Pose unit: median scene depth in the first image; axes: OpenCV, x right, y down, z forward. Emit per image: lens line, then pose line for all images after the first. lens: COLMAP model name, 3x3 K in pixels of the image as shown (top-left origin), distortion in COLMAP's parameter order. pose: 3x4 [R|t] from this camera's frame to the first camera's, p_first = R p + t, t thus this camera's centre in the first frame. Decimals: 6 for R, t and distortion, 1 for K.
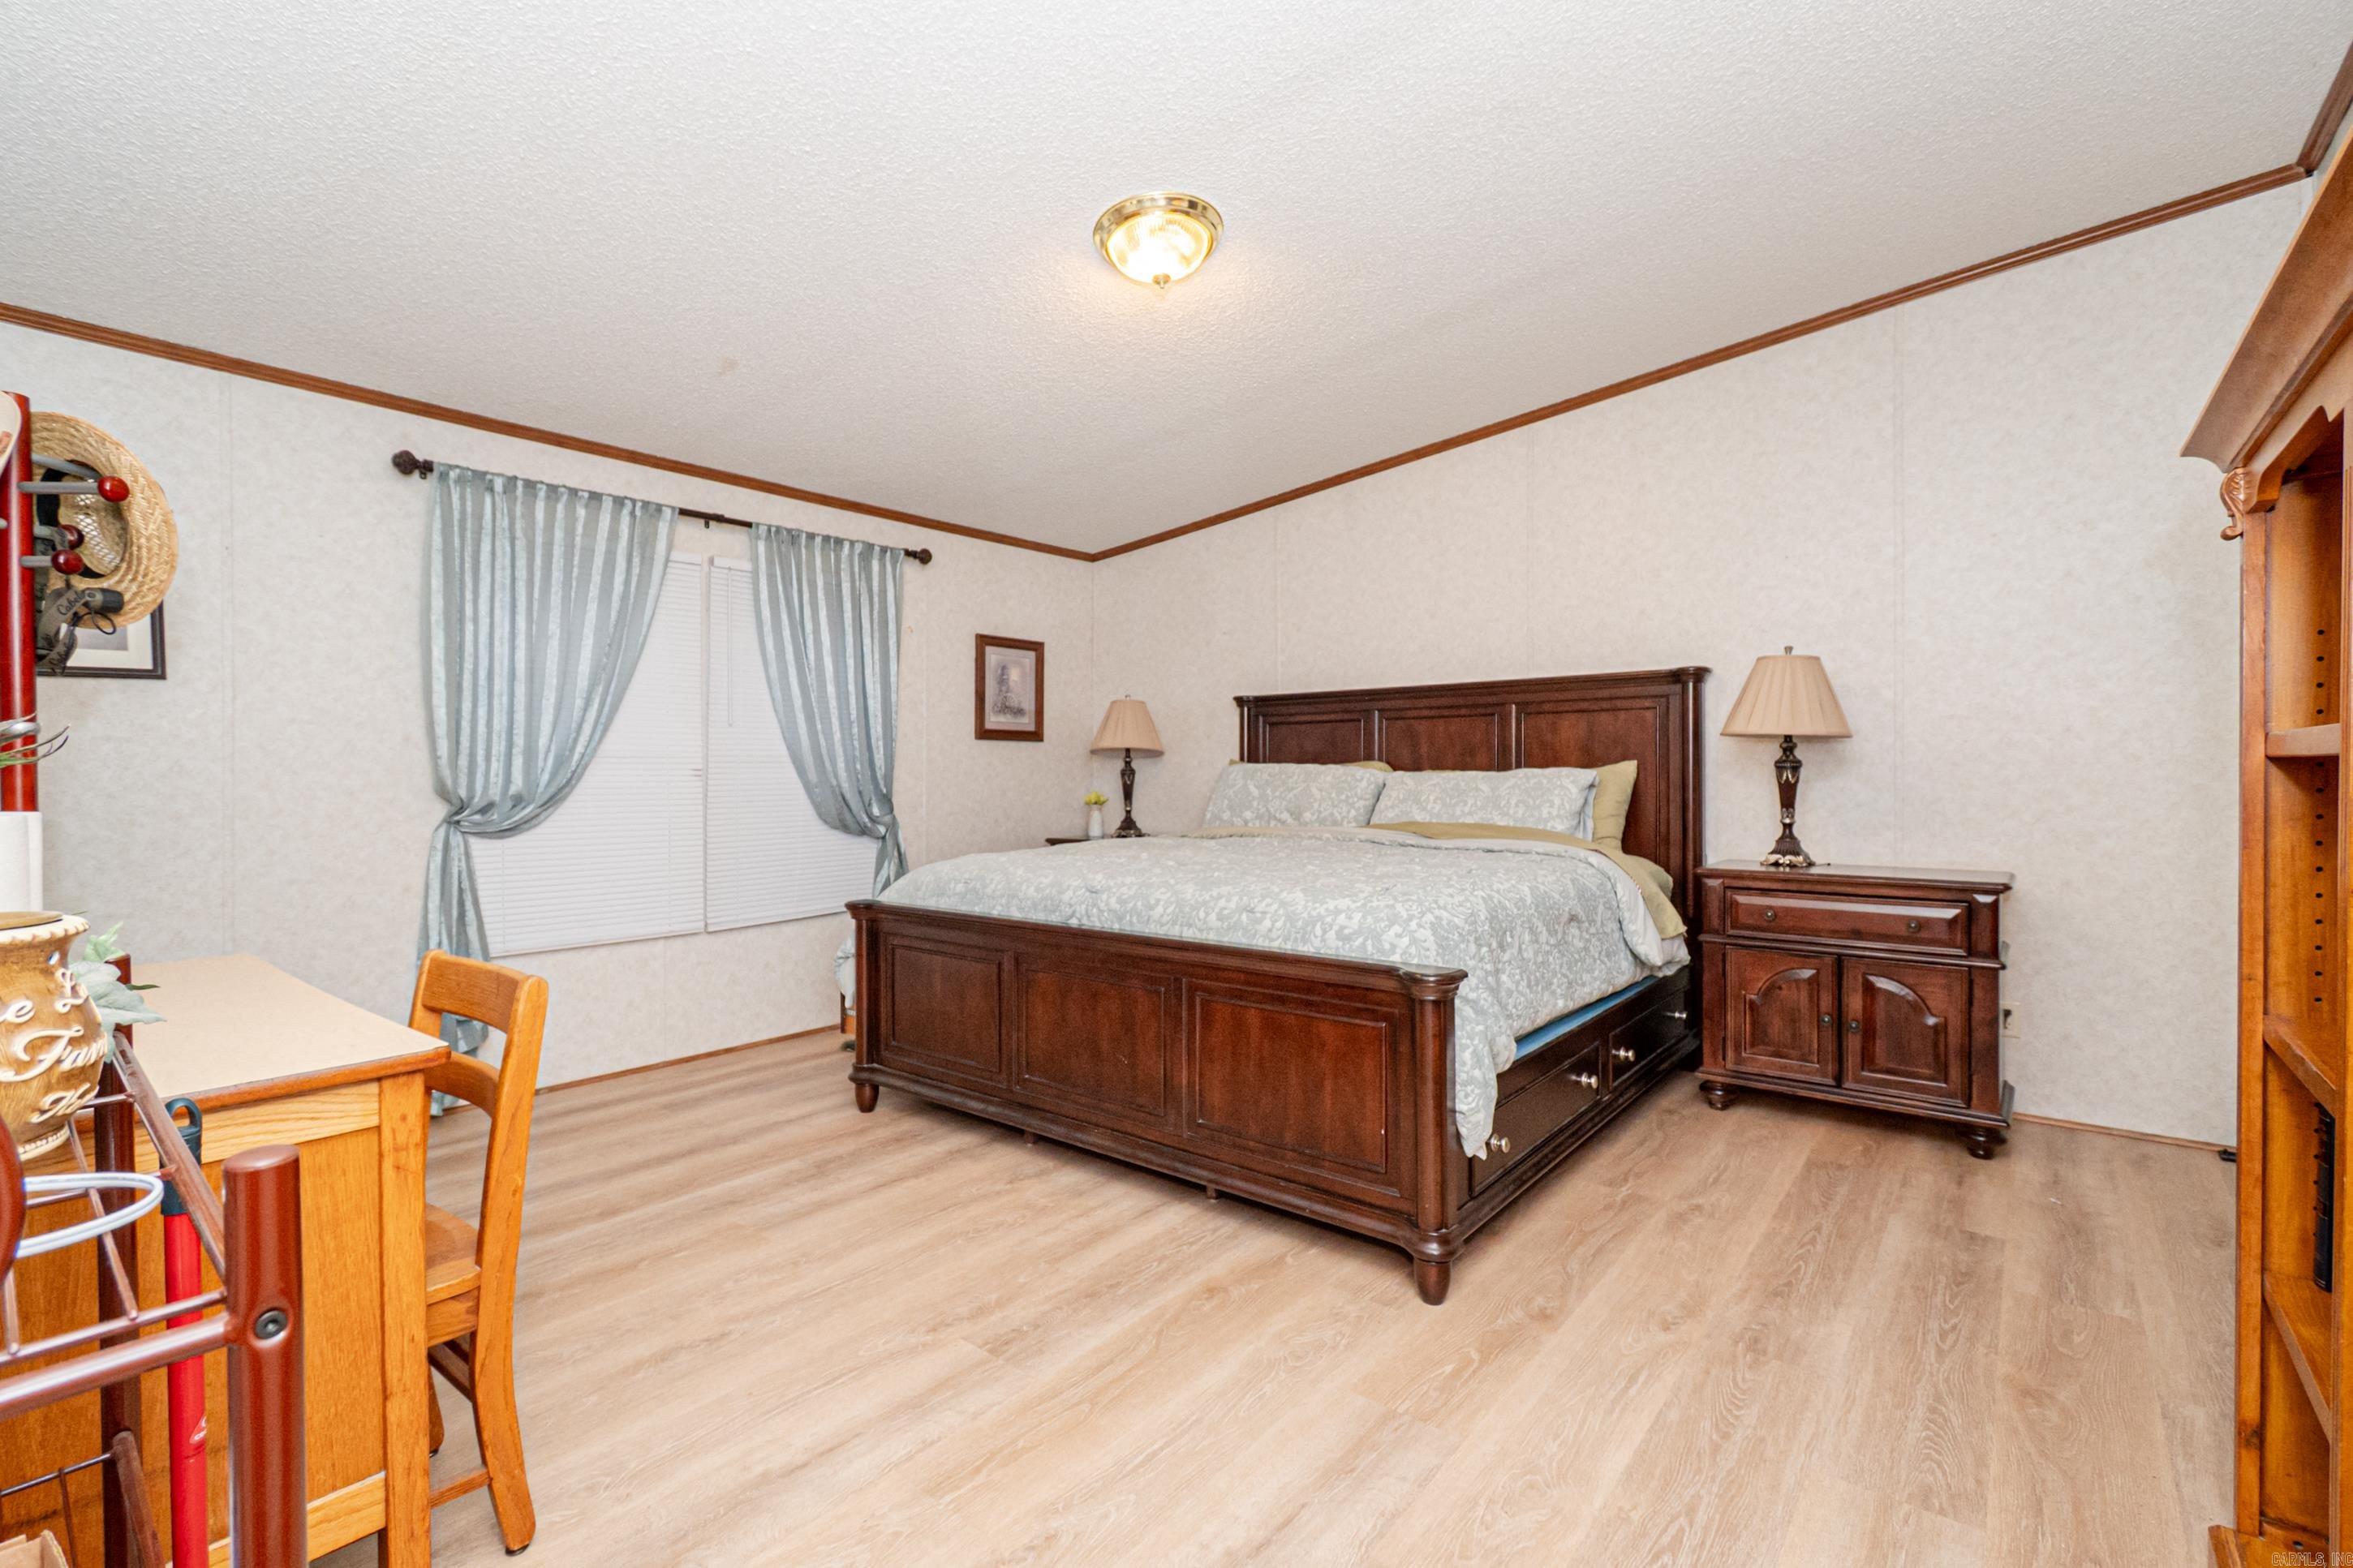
lens RADIAL K [[1043.7, 0, 1187.2], [0, 1043.7, 783.4], [0, 0, 1]] dist [0.007840, -0.004637]
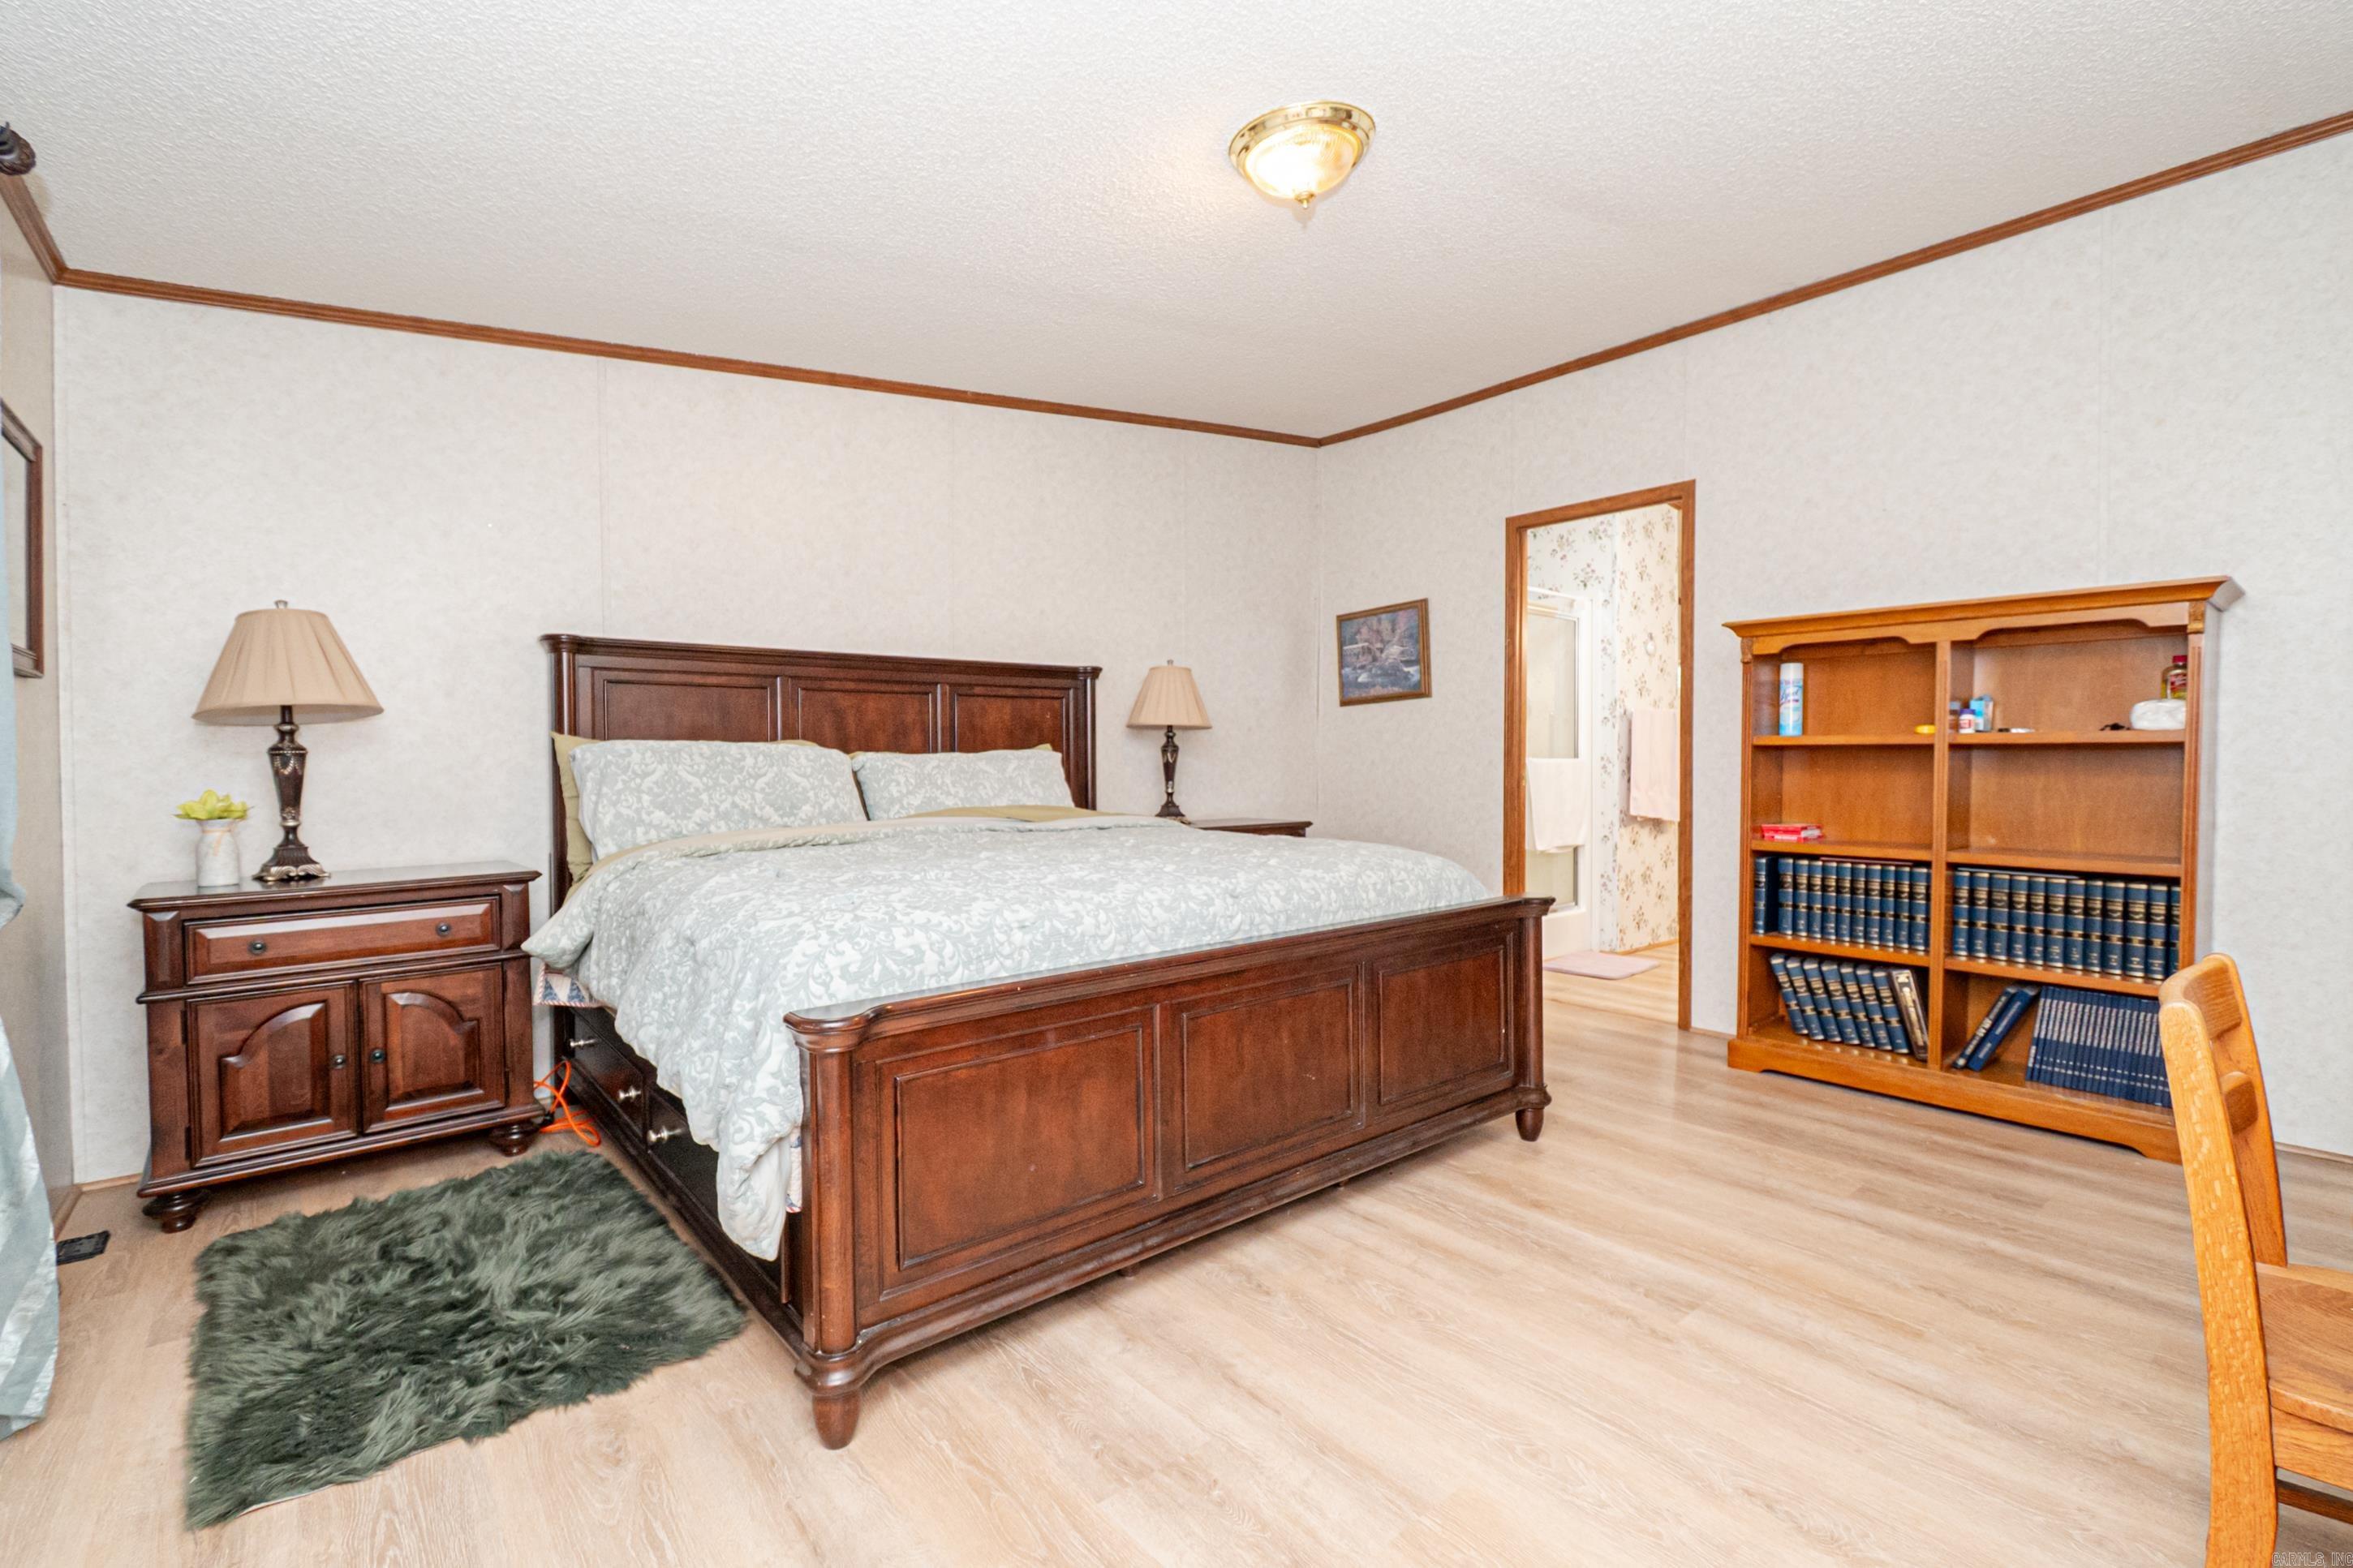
lens RADIAL K [[1043.7, 0, 1184.6], [0, 1043.7, 776.8], [0, 0, 1]] dist [0.007840, -0.004637]
pose [[0.197154, -0.012366, 0.980295, -0.612486], [0.016726, 0.999817, 0.009249, 0.004888], [-0.980230, 0.014573, 0.197325, 0.612341]]
